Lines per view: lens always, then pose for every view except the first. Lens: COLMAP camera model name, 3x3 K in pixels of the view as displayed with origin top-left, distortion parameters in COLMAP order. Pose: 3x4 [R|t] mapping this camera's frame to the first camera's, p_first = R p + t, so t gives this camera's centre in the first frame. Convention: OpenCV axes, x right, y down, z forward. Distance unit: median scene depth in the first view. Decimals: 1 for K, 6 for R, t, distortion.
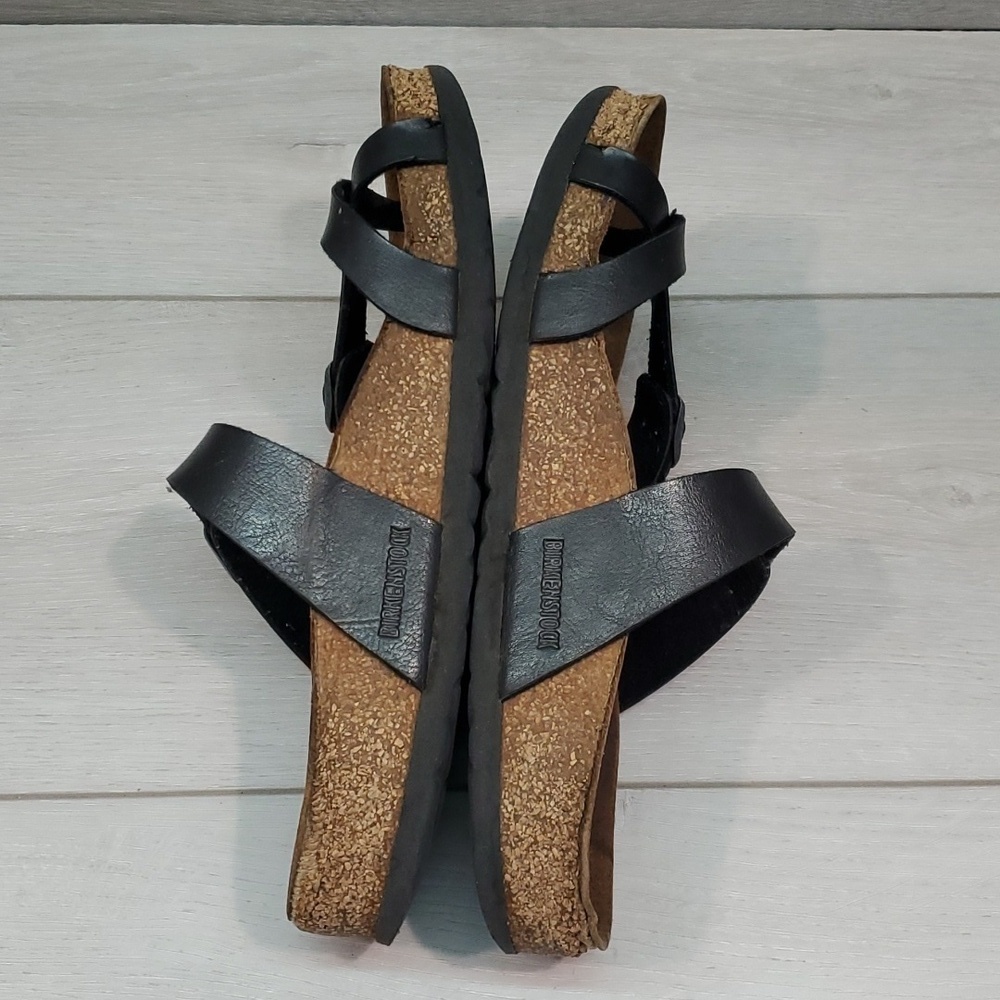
lens RADIAL K [[1636.3, 0, 488.5], [0, 1636.3, 498.1], [0, 0, 1]] dist [0.290518, -1.163674]
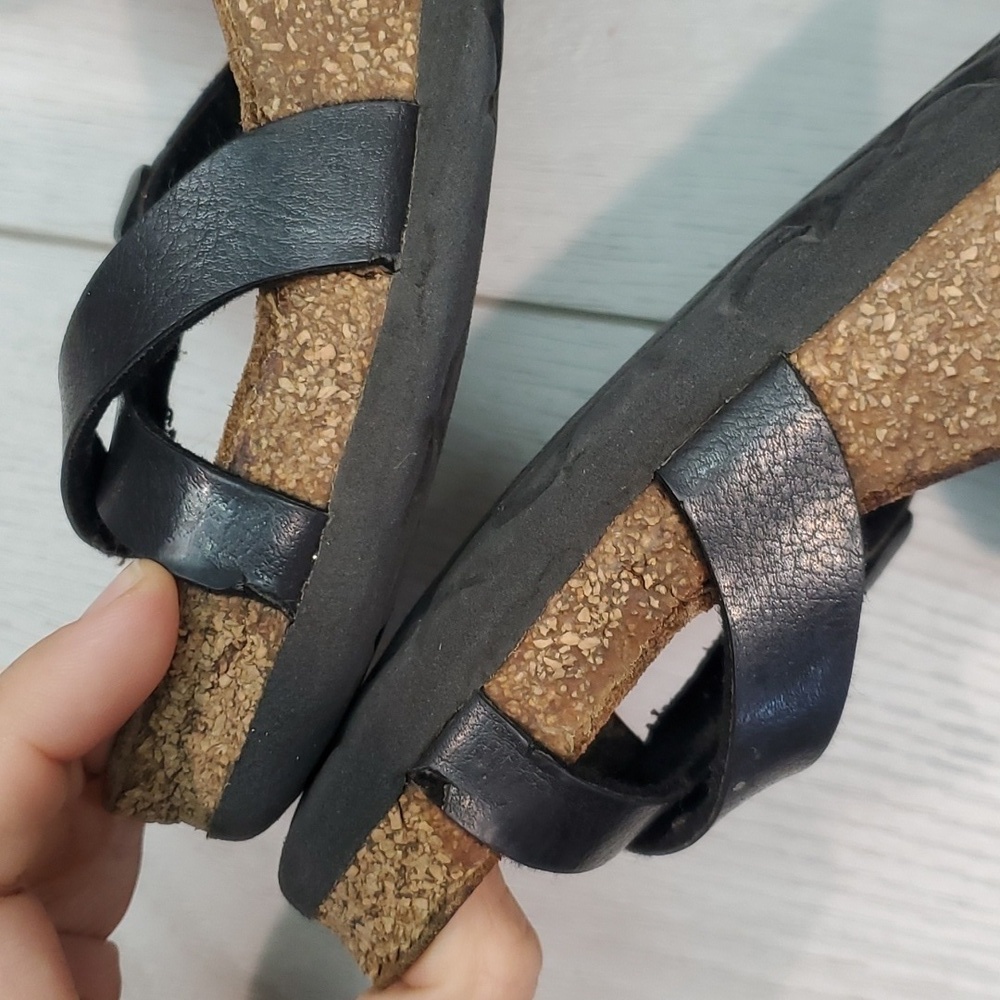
lens RADIAL K [[1636.3, 0, 488.5], [0, 1636.3, 498.1], [0, 0, 1]] dist [0.290518, -1.163674]
pose [[-0.714100, -0.699956, 0.011082, 0.003230], [0.692535, -0.704039, 0.157242, -0.229517], [-0.102261, 0.119961, 0.987498, 0.566993]]
